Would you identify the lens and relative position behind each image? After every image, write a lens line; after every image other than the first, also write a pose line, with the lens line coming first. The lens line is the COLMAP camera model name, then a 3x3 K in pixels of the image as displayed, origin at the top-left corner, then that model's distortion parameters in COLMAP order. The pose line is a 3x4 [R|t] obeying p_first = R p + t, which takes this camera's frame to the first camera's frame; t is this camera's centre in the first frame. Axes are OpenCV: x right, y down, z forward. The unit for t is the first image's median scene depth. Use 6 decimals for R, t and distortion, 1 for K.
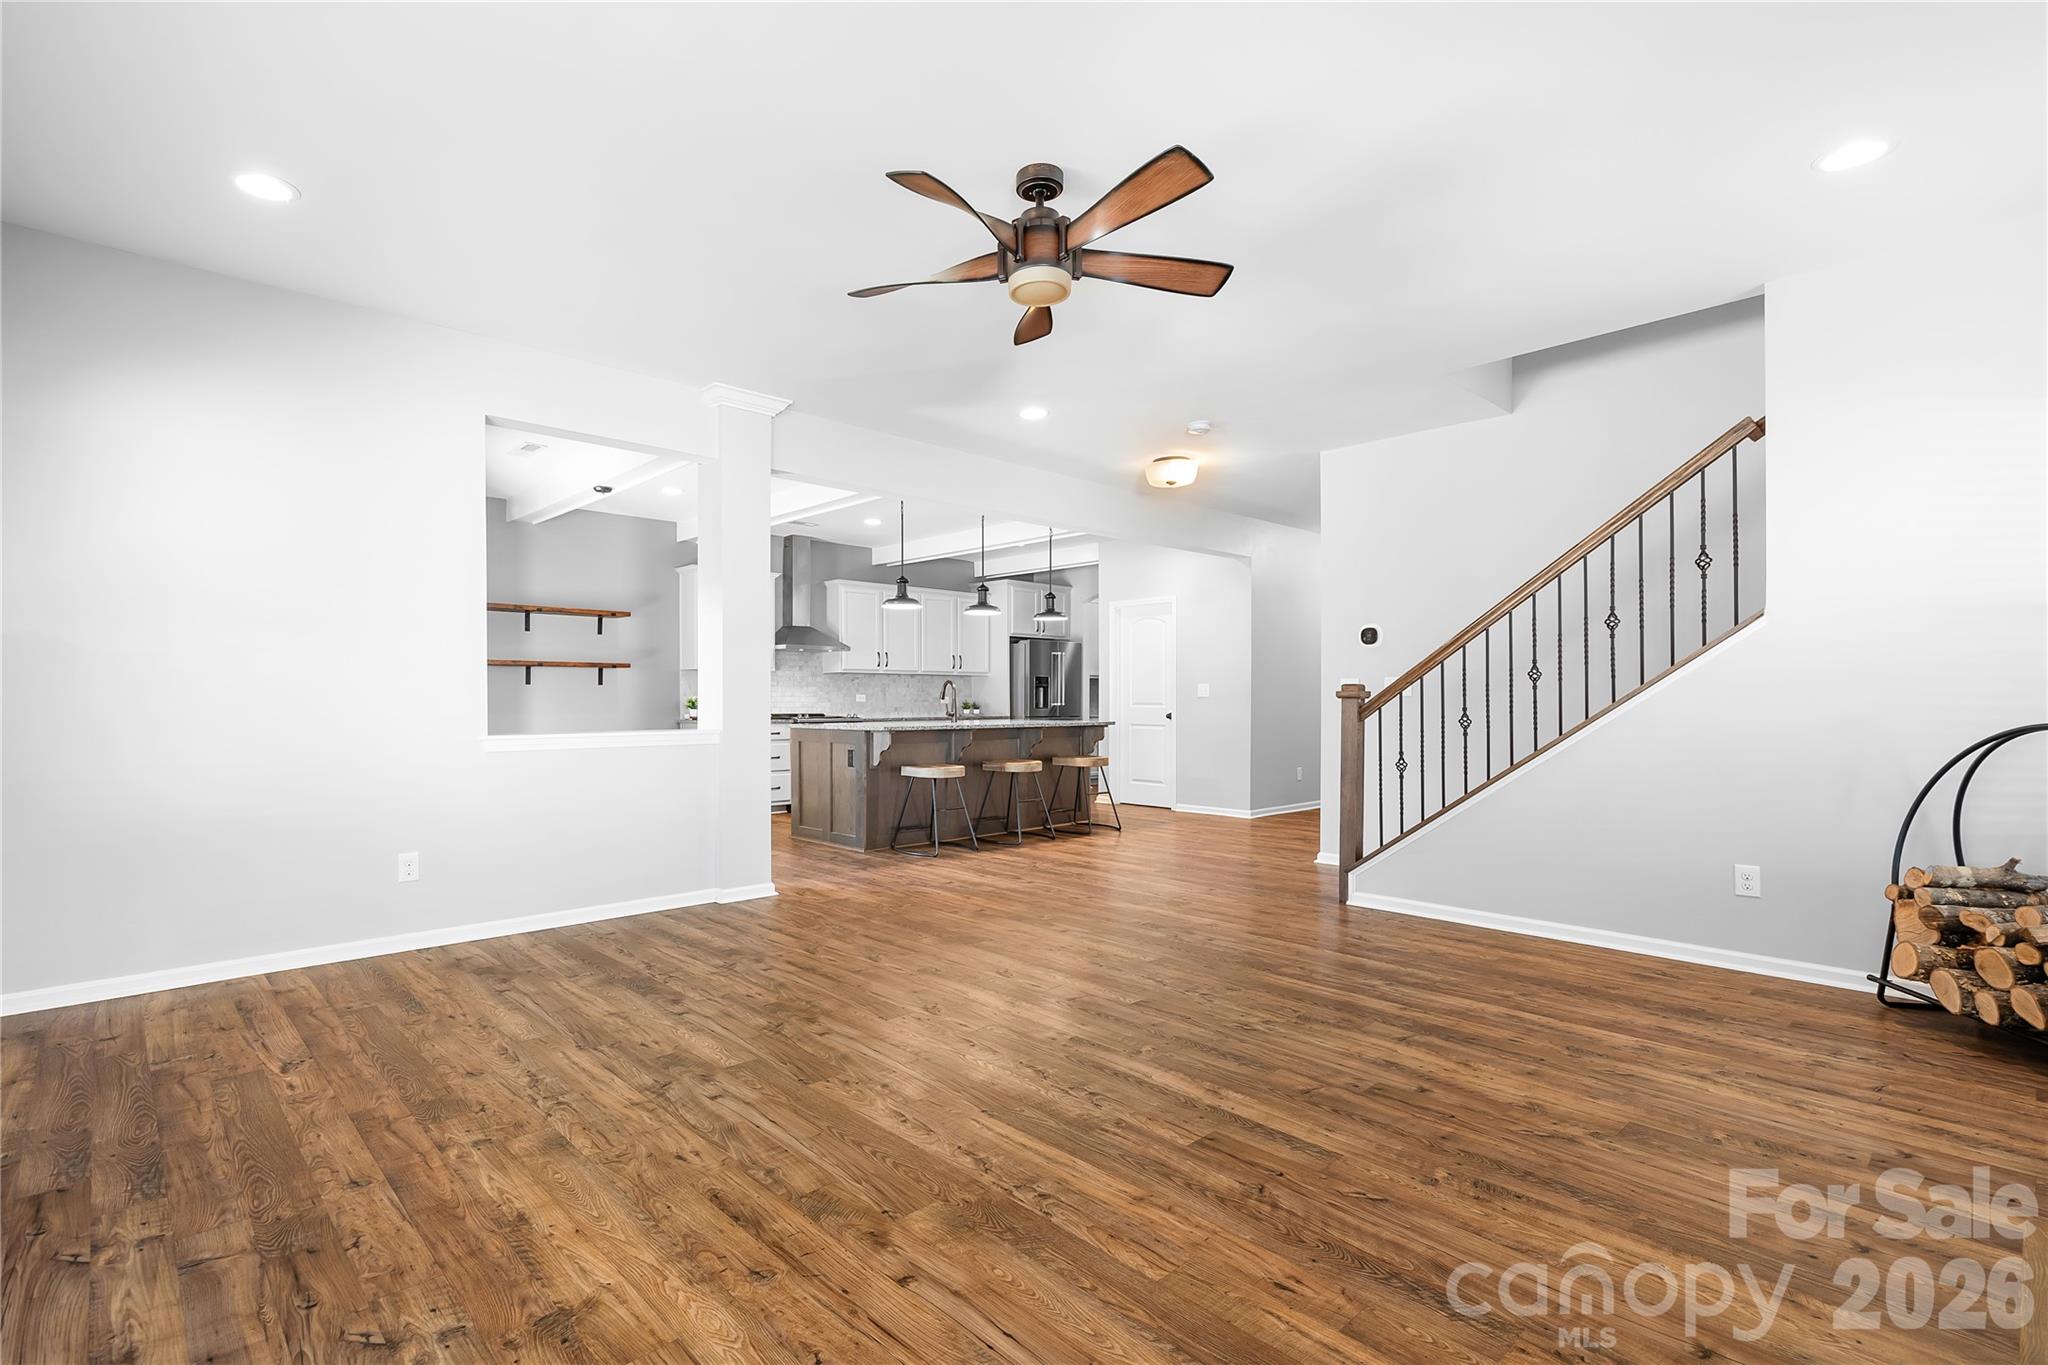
lens RADIAL K [[954.2, 0, 1014.0], [0, 954.2, 691.9], [0, 0, 1]] dist [0.012841, -0.000829]
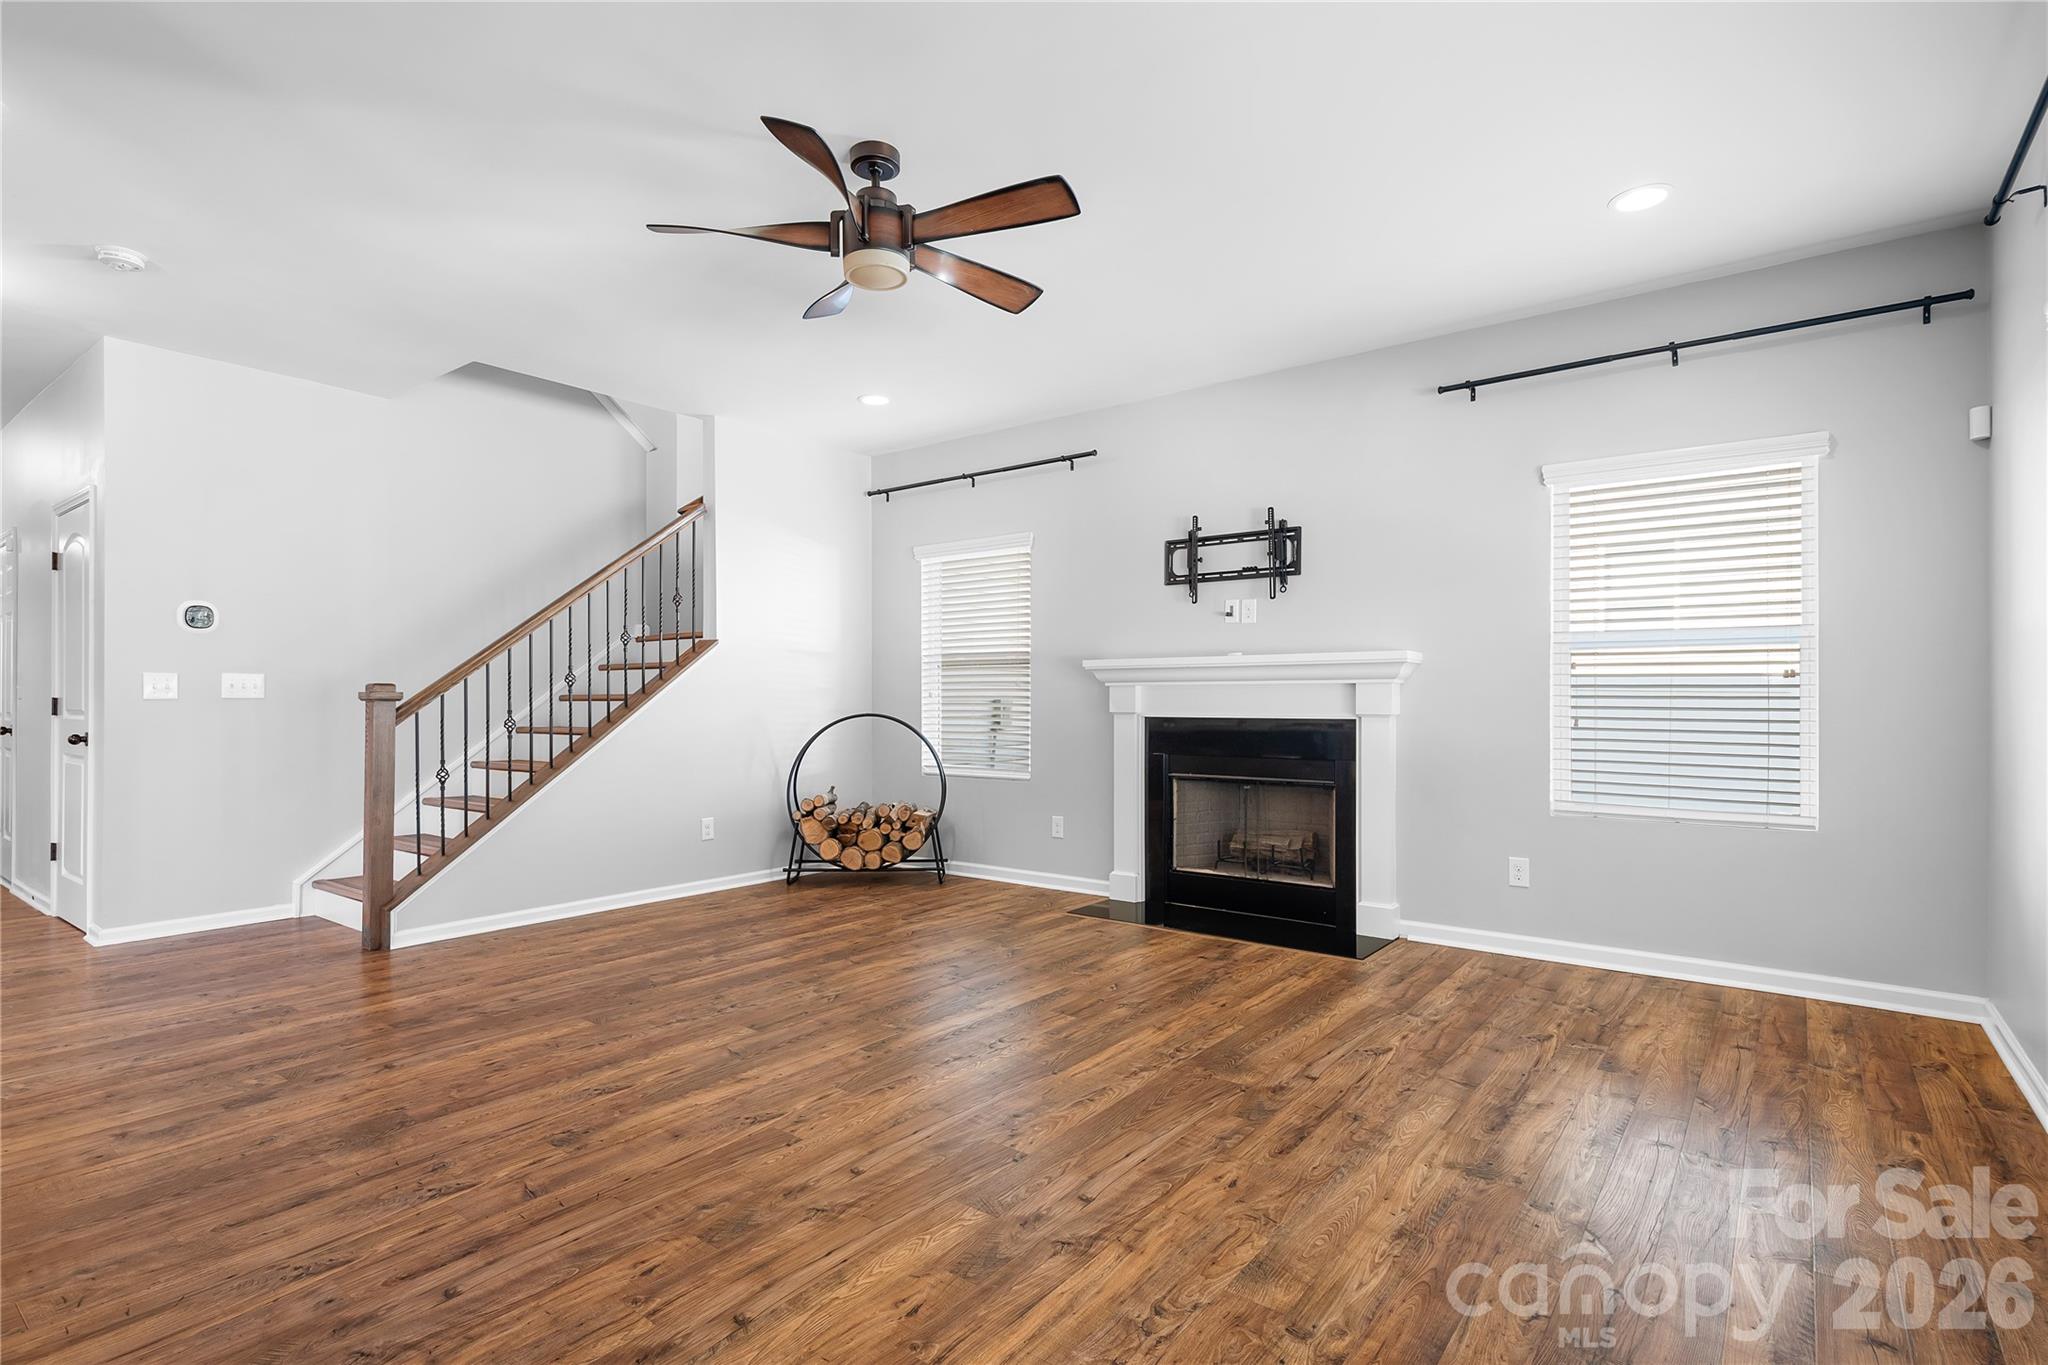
lens RADIAL K [[945.7, 0, 1014.9], [0, 945.7, 690.0], [0, 0, 1]] dist [0.005190, 0.000044]
pose [[-0.121380, 0.009968, 0.992556, -0.933990], [-0.004882, 0.999931, -0.010639, 0.006633], [-0.992594, -0.006137, -0.121323, 0.989425]]
